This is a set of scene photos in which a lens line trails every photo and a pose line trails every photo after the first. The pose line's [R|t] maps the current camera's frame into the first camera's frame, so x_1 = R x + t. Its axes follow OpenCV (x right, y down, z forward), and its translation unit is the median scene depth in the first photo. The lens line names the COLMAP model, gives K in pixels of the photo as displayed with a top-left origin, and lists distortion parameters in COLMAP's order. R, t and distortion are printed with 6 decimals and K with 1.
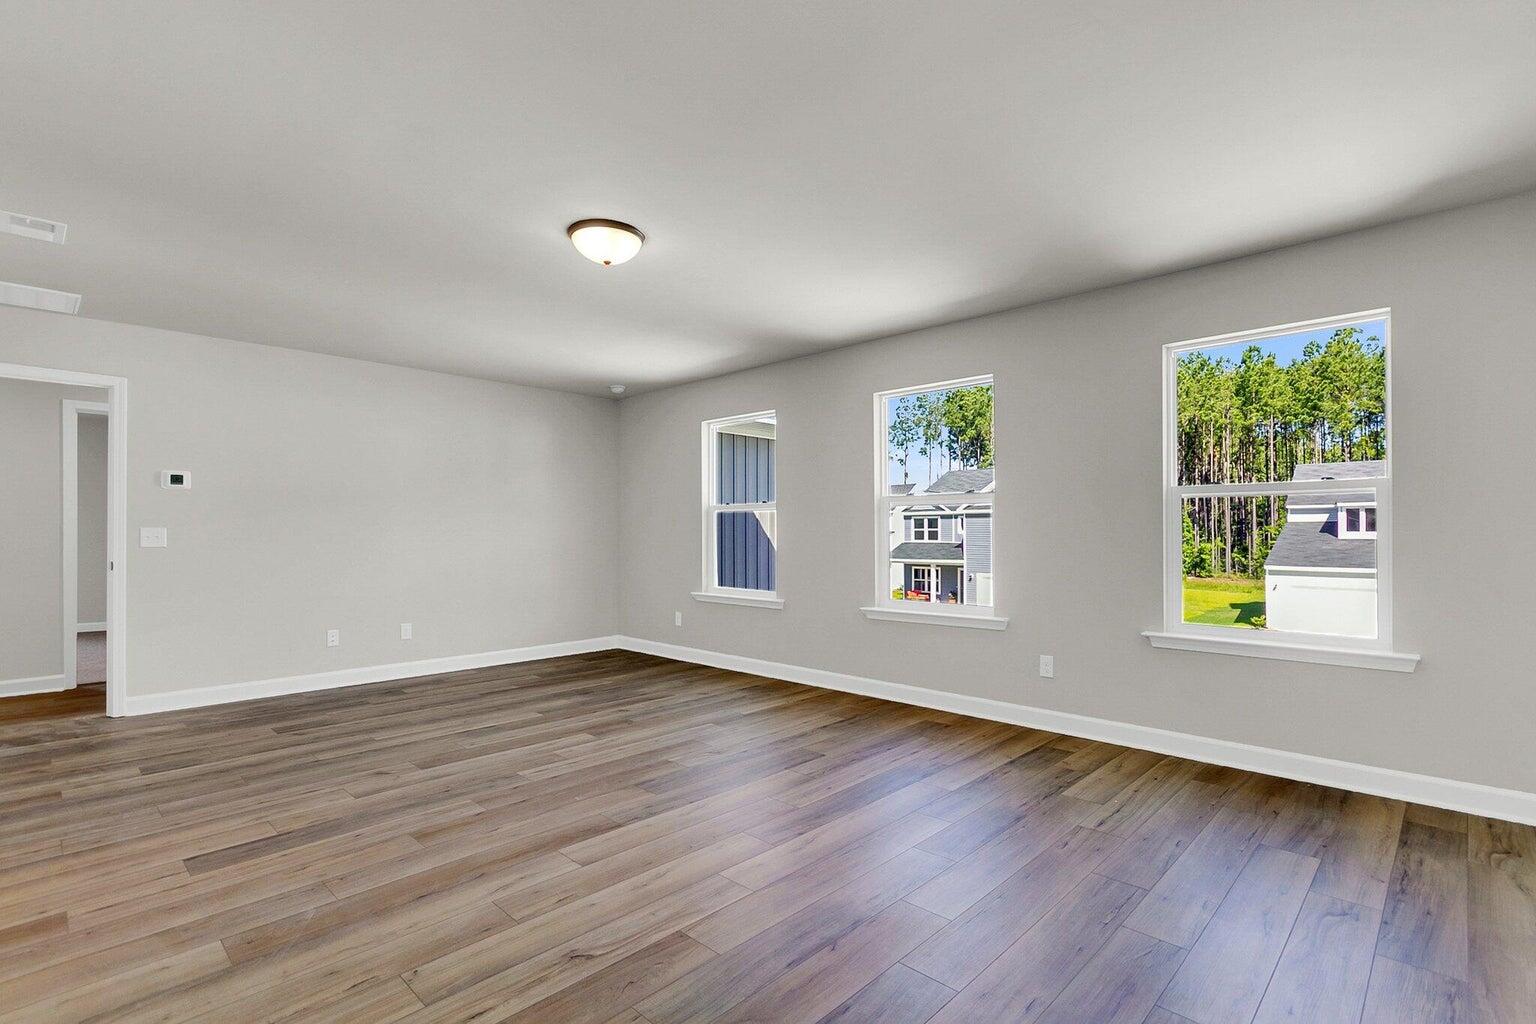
lens RADIAL K [[752.6, 0, 771.6], [0, 752.6, 528.3], [0, 0, 1]] dist [0.011402, 0.000289]
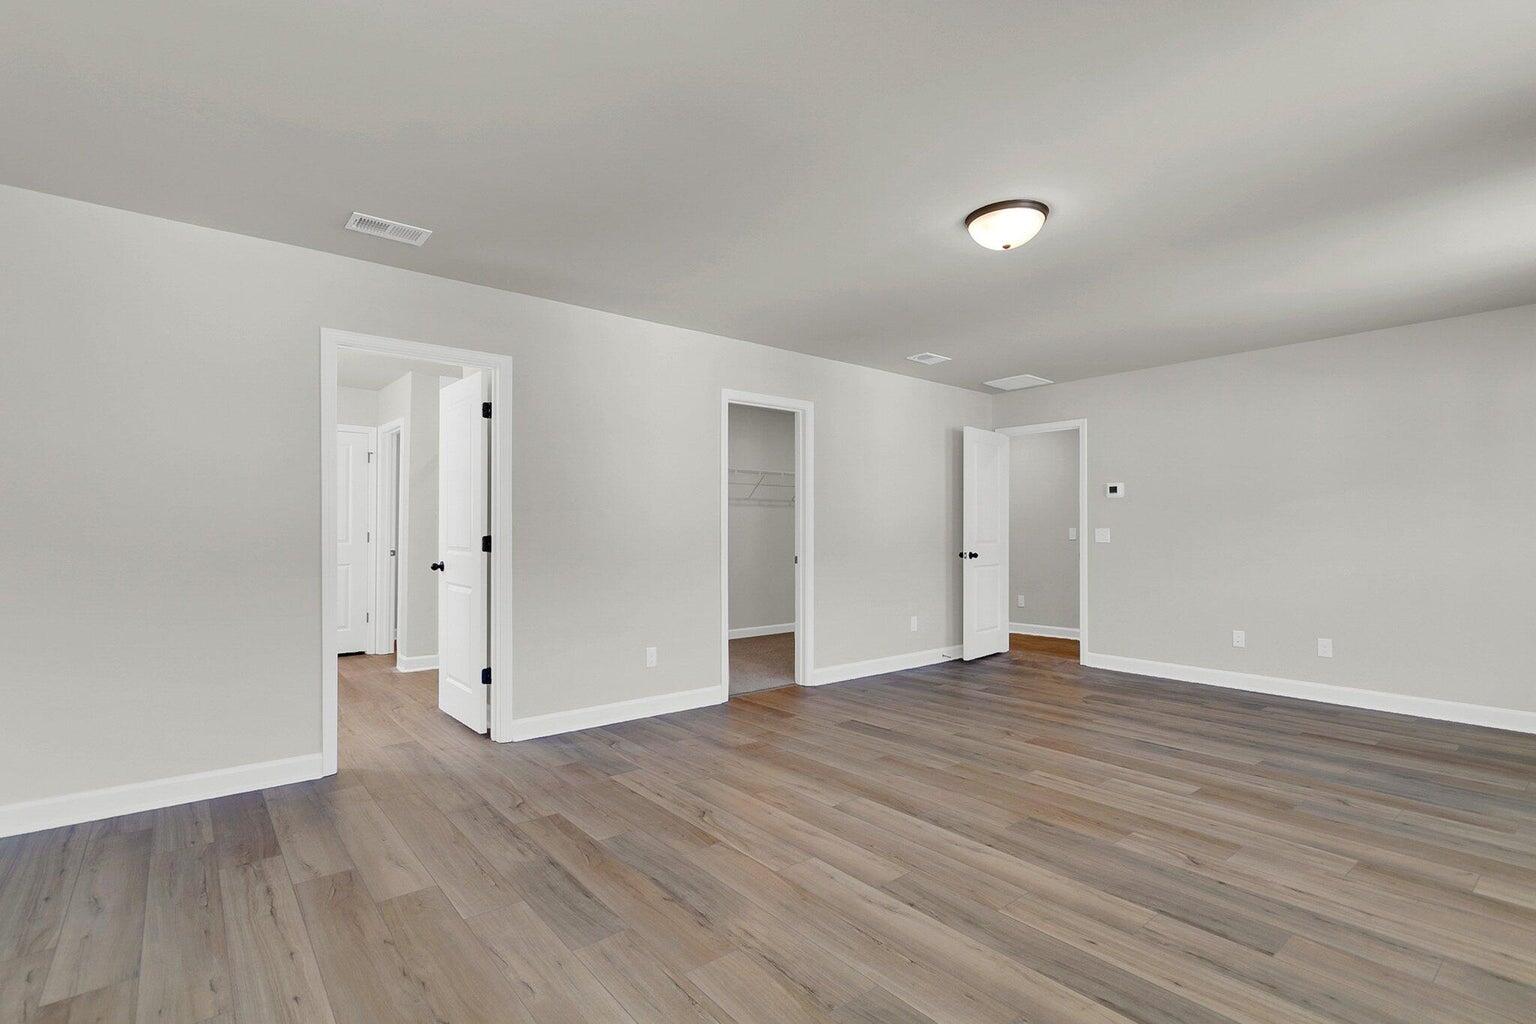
lens RADIAL K [[752.6, 0, 771.6], [0, 752.6, 528.3], [0, 0, 1]] dist [0.011402, 0.000289]
pose [[-0.156214, -0.002319, -0.987720, 0.688687], [0.006545, 0.999973, -0.003383, 0.001203], [0.987702, -0.006993, -0.156195, 0.779646]]
